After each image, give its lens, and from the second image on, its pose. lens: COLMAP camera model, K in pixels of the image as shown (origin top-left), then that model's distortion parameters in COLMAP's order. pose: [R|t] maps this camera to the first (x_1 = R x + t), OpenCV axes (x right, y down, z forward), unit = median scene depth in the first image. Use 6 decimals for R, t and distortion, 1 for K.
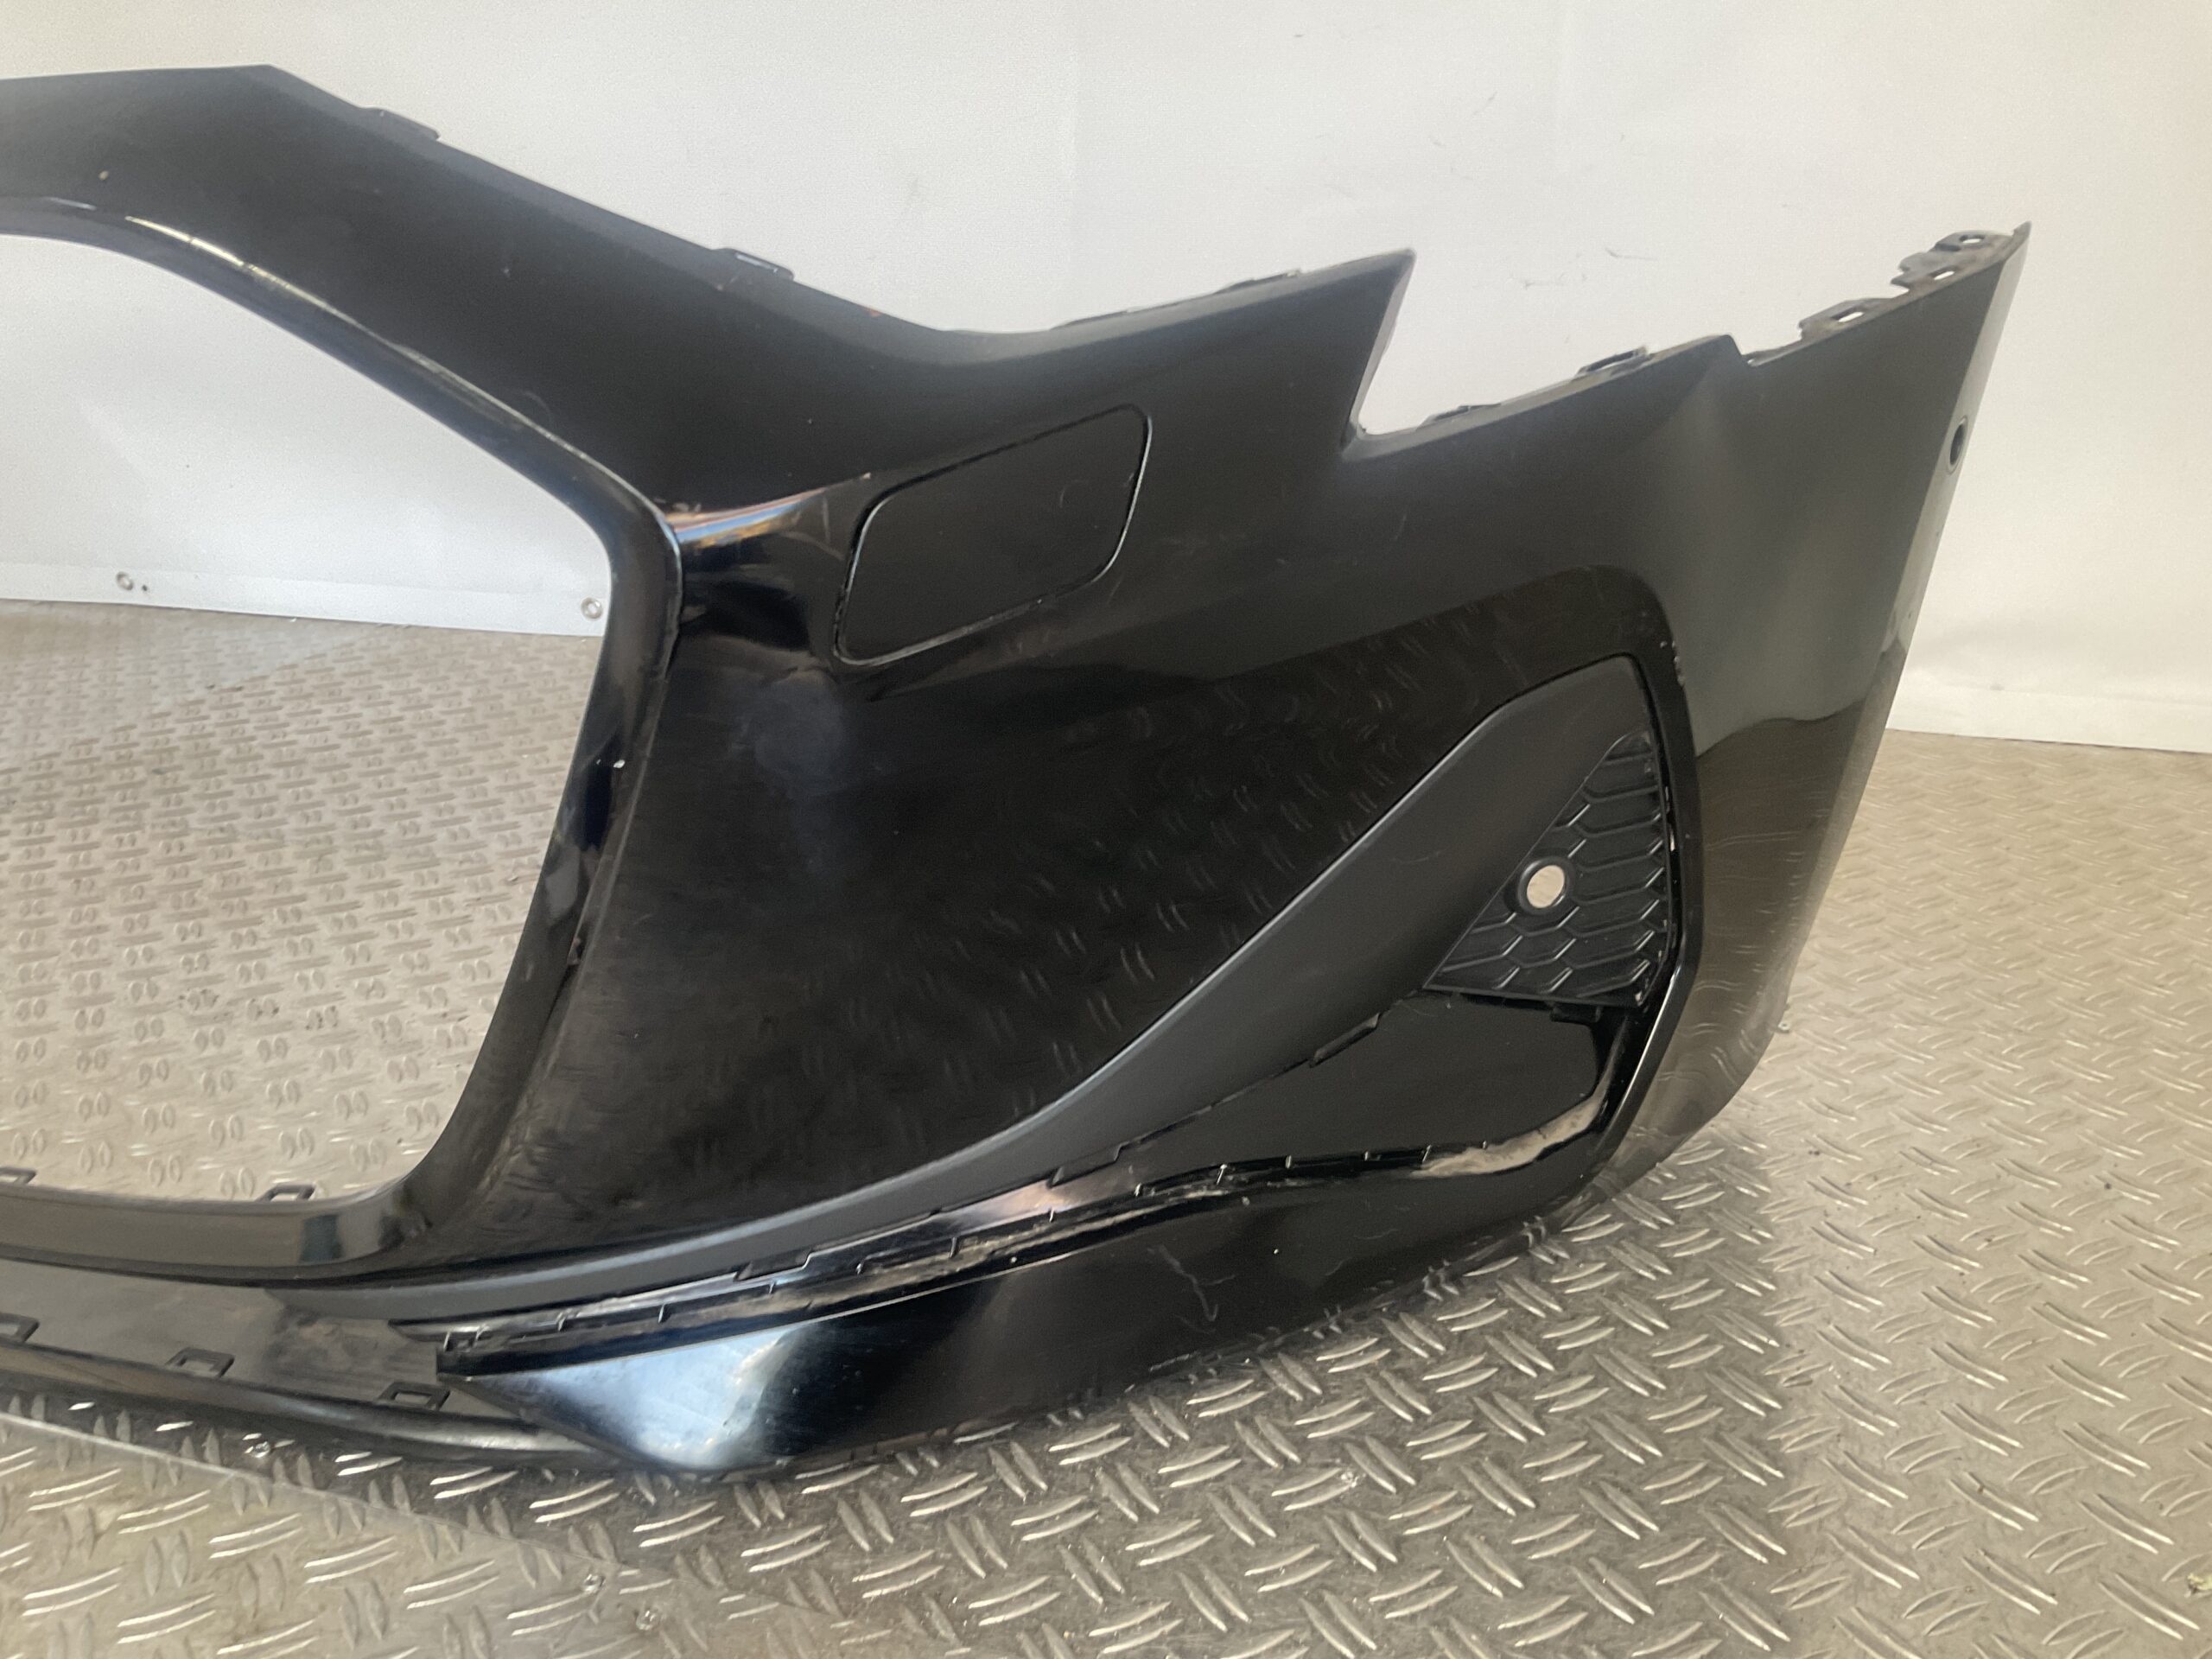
lens RADIAL K [[1832.1, 0, 1111.6], [0, 1832.1, 826.5], [0, 0, 1]] dist [0.102432, -0.223516]
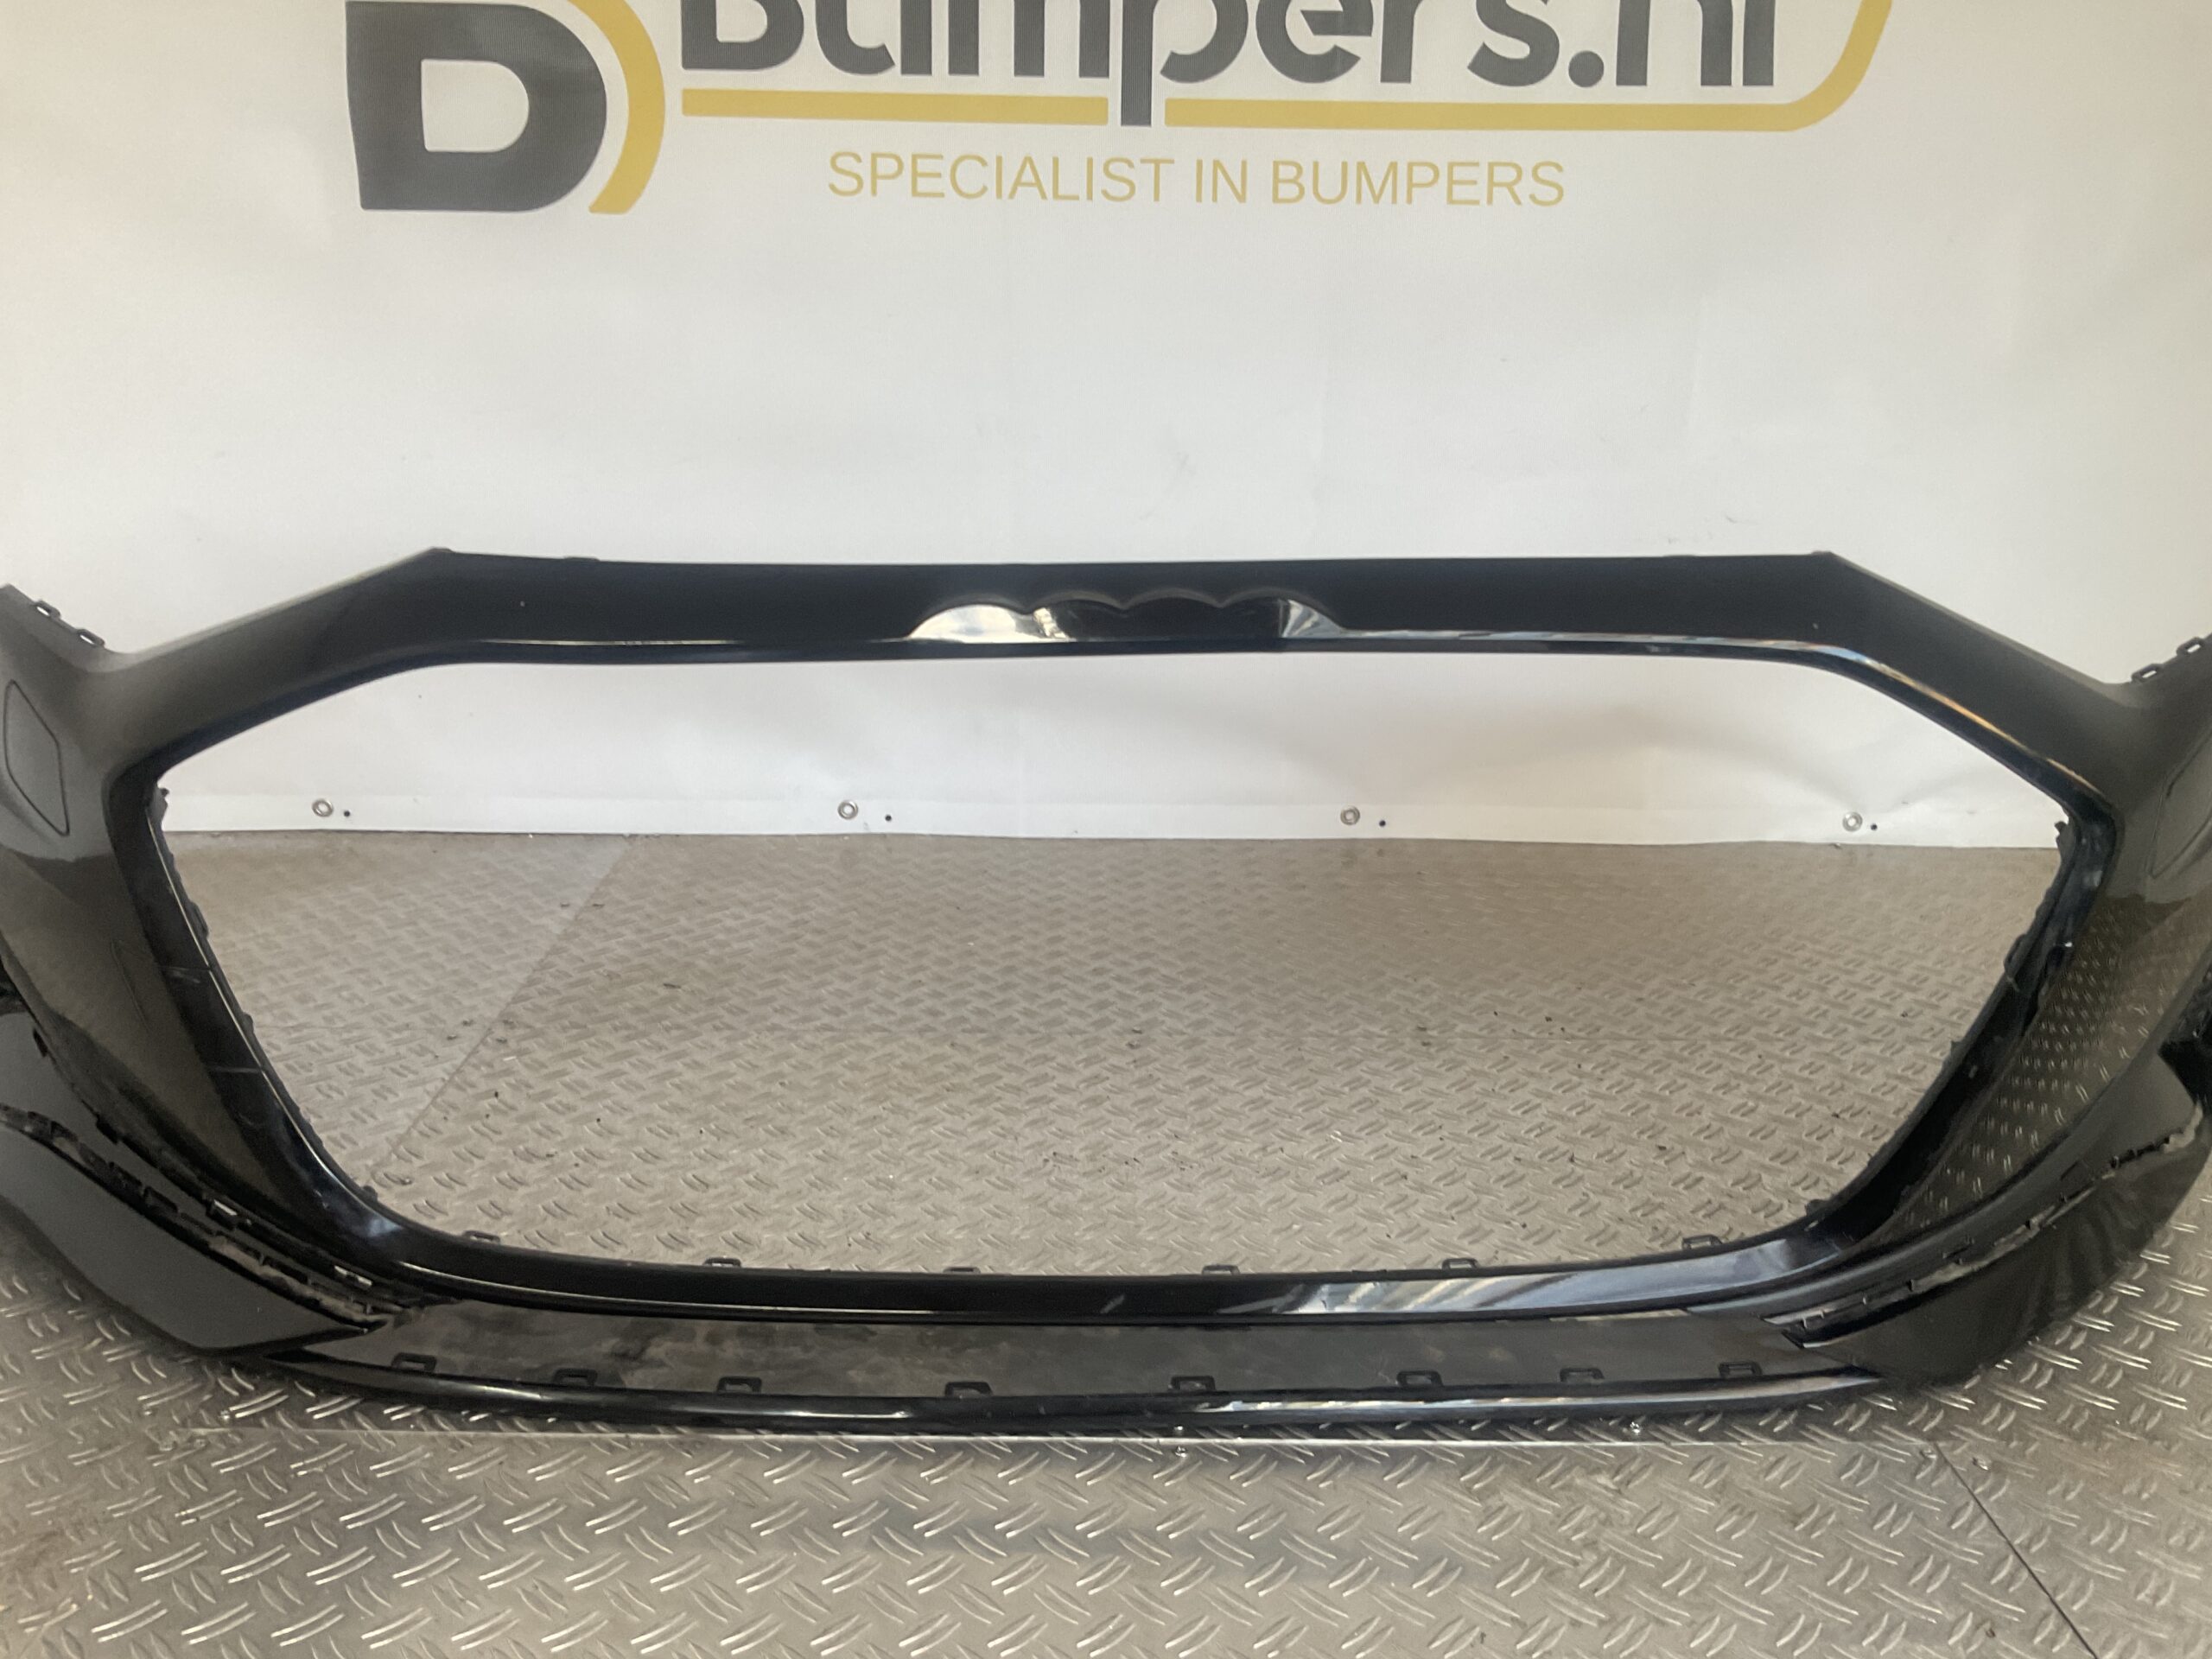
lens RADIAL K [[1835.9, 0, 1112.8], [0, 1835.9, 825.7], [0, 0, 1]] dist [0.102332, -0.207437]
pose [[0.945398, -0.063623, 0.319649, -1.274196], [0.083540, 0.995300, -0.048973, -0.102475], [-0.315031, 0.073003, 0.946270, -0.305729]]
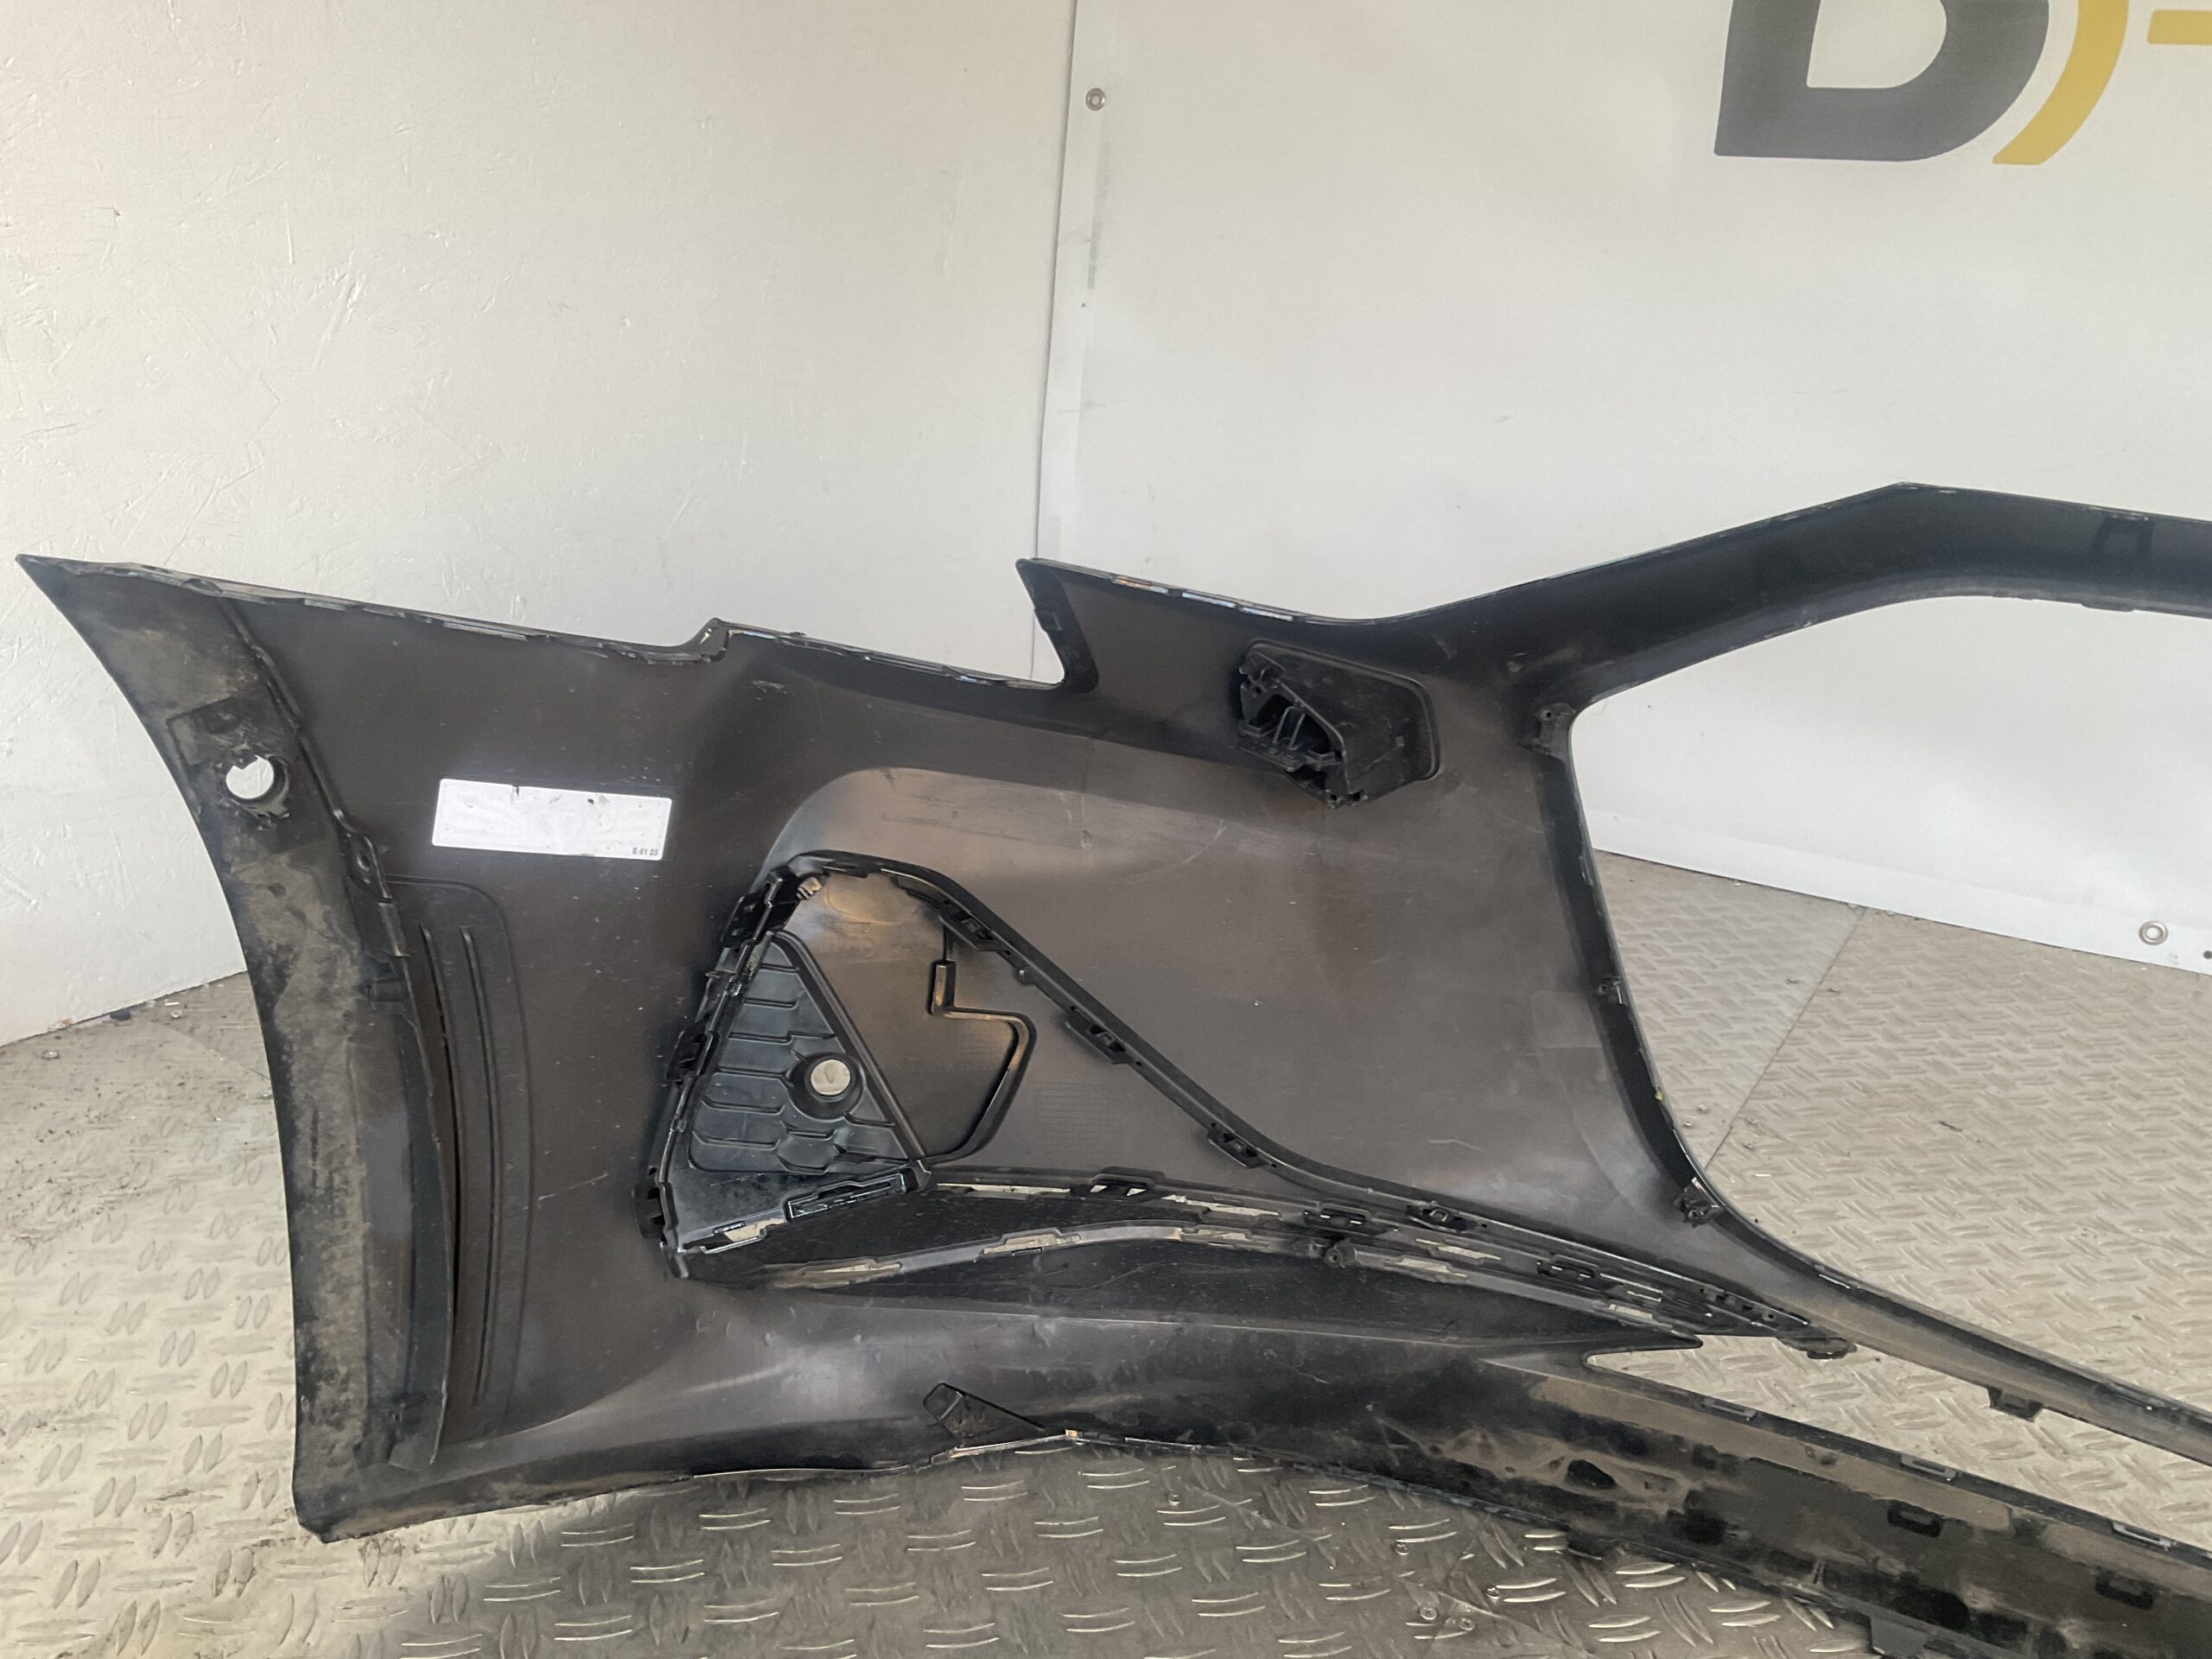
lens RADIAL K [[1821.8, 0, 1113.7], [0, 1821.8, 845.7], [0, 0, 1]] dist [0.093952, -0.163952]
pose [[0.971794, 0.136842, -0.192071, -1.564596], [-0.143643, 0.989388, -0.021879, -0.178430], [0.187039, 0.048852, 0.981137, 0.099334]]
